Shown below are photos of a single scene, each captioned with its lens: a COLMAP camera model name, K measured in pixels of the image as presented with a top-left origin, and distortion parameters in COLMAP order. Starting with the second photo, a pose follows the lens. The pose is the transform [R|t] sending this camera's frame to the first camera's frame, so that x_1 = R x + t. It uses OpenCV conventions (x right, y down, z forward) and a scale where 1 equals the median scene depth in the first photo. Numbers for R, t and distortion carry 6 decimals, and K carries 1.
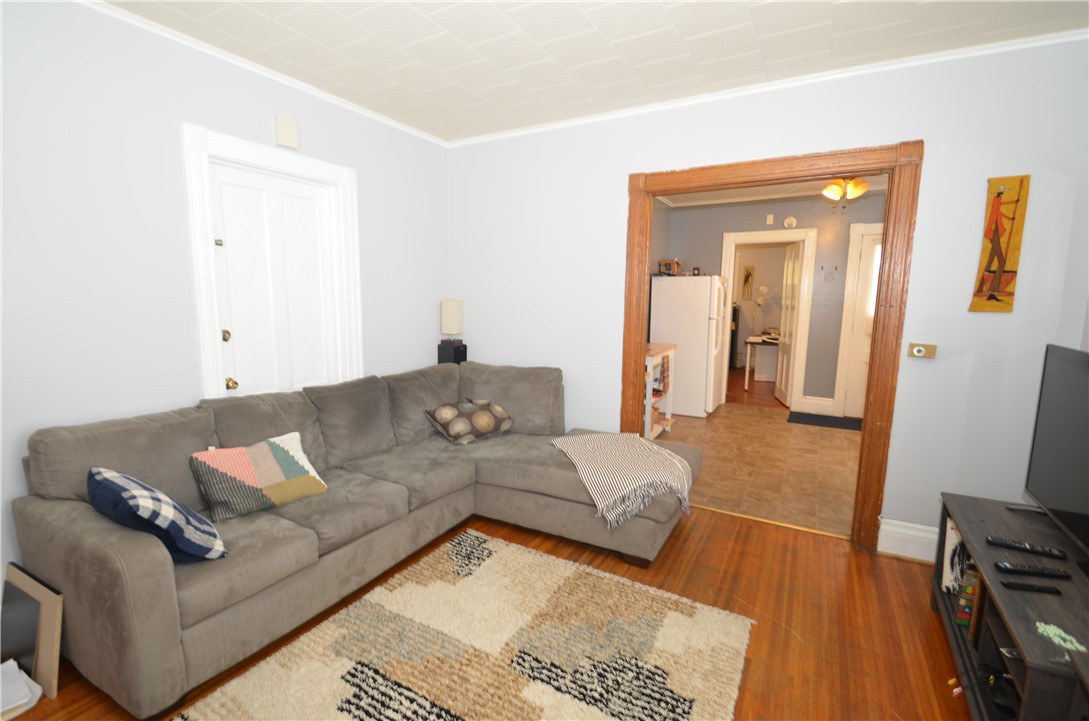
lens RADIAL K [[492.1, 0, 529.8], [0, 492.1, 360.7], [0, 0, 1]] dist [0.001188, -0.006732]
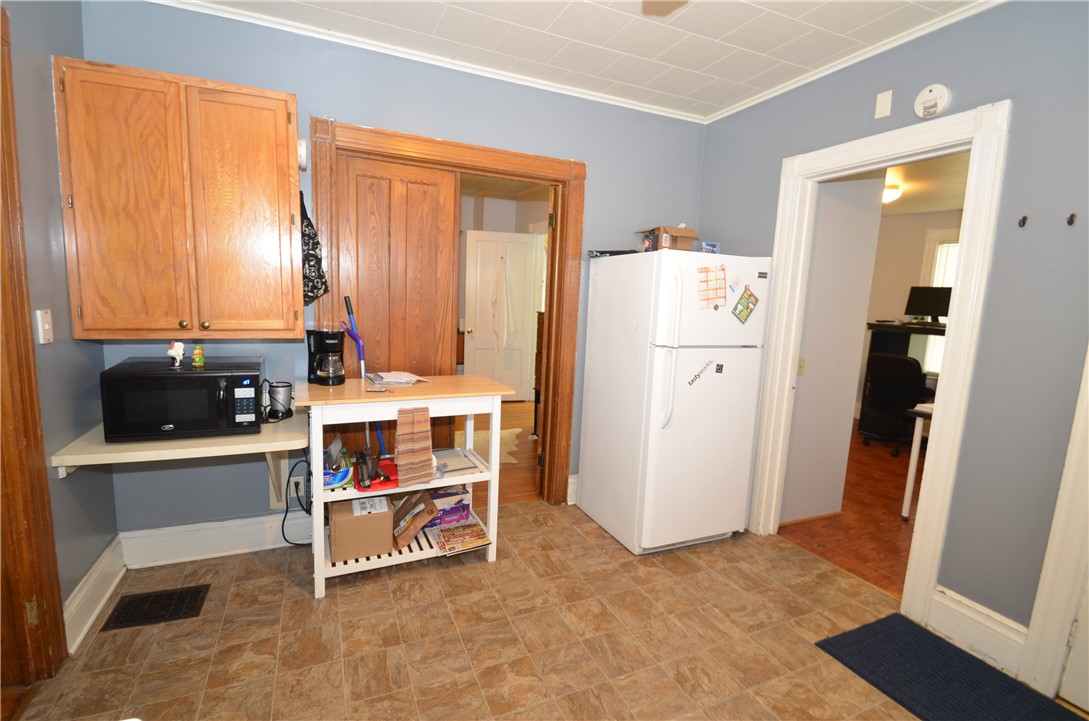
lens RADIAL K [[492.1, 0, 533.5], [0, 492.1, 359.5], [0, 0, 1]] dist [0.001188, -0.006732]
pose [[0.802011, 0.102858, -0.588386, 0.989866], [-0.113997, 0.993313, 0.018259, -0.122635], [0.586330, 0.052430, 0.808374, 1.031285]]
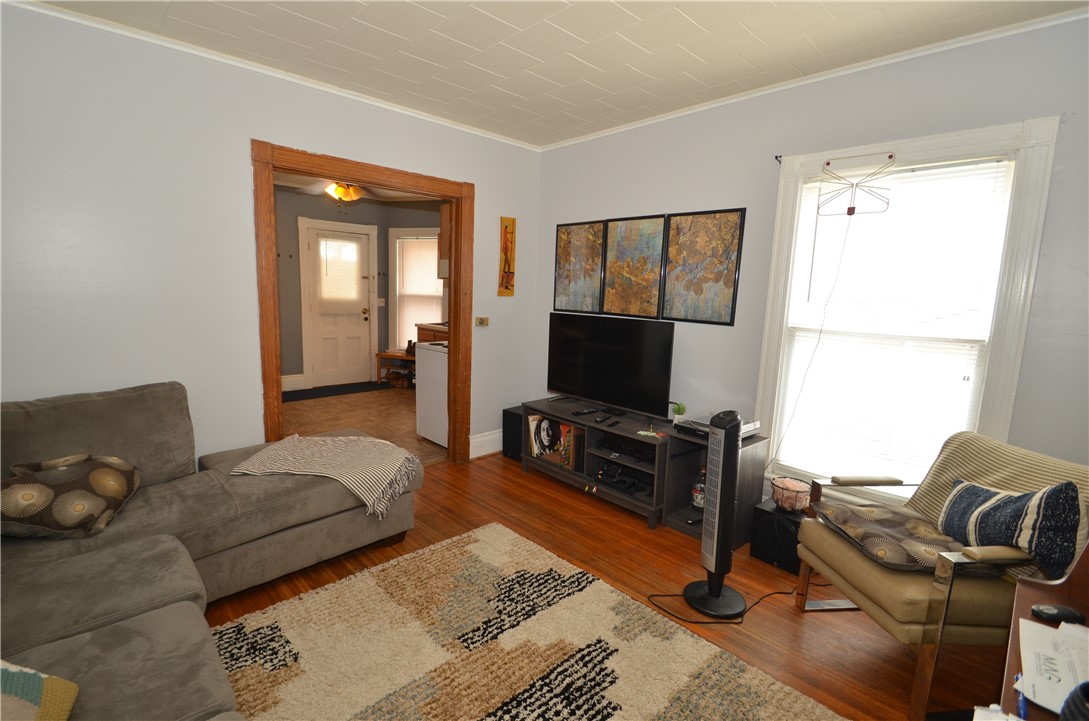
lens RADIAL K [[492.1, 0, 535.2], [0, 492.1, 360.8], [0, 0, 1]] dist [0.001188, -0.006732]
pose [[0.280287, -0.139840, 0.949676, -0.542038], [0.103020, 0.988000, 0.115078, -0.049097], [-0.954372, 0.065581, 0.291330, 0.323049]]
